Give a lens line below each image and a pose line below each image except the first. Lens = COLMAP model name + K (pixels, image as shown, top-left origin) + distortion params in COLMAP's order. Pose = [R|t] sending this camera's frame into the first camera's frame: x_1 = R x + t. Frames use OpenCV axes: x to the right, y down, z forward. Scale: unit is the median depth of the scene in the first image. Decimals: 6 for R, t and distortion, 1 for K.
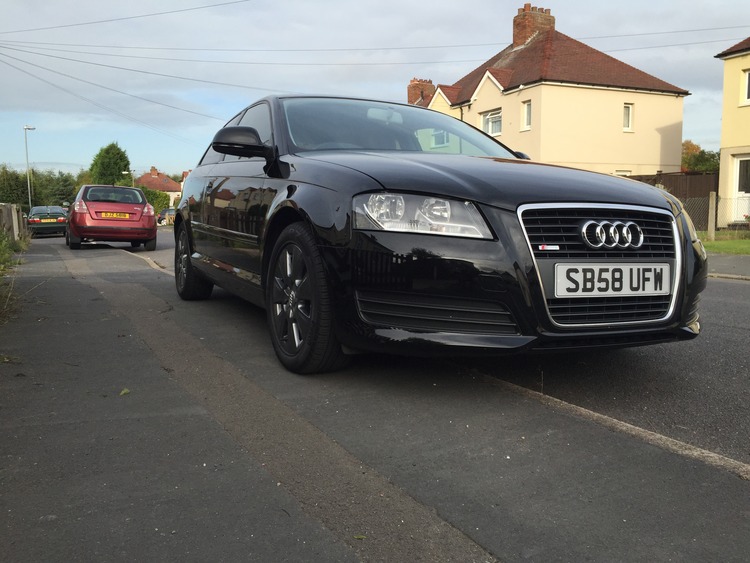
lens RADIAL K [[645.6, 0, 370.2], [0, 645.6, 281.8], [0, 0, 1]] dist [0.093137, -0.121805]
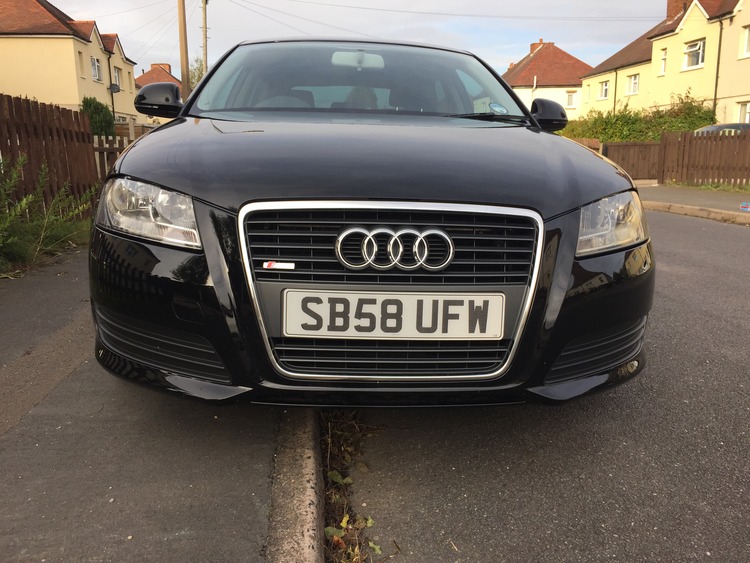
lens RADIAL K [[645.6, 0, 370.2], [0, 645.6, 281.8], [0, 0, 1]] dist [0.093137, -0.121805]
pose [[0.928659, 0.077025, -0.362850, 0.609466], [-0.040317, 0.993367, 0.107684, -0.112314], [0.368737, -0.085372, 0.925605, 0.371386]]
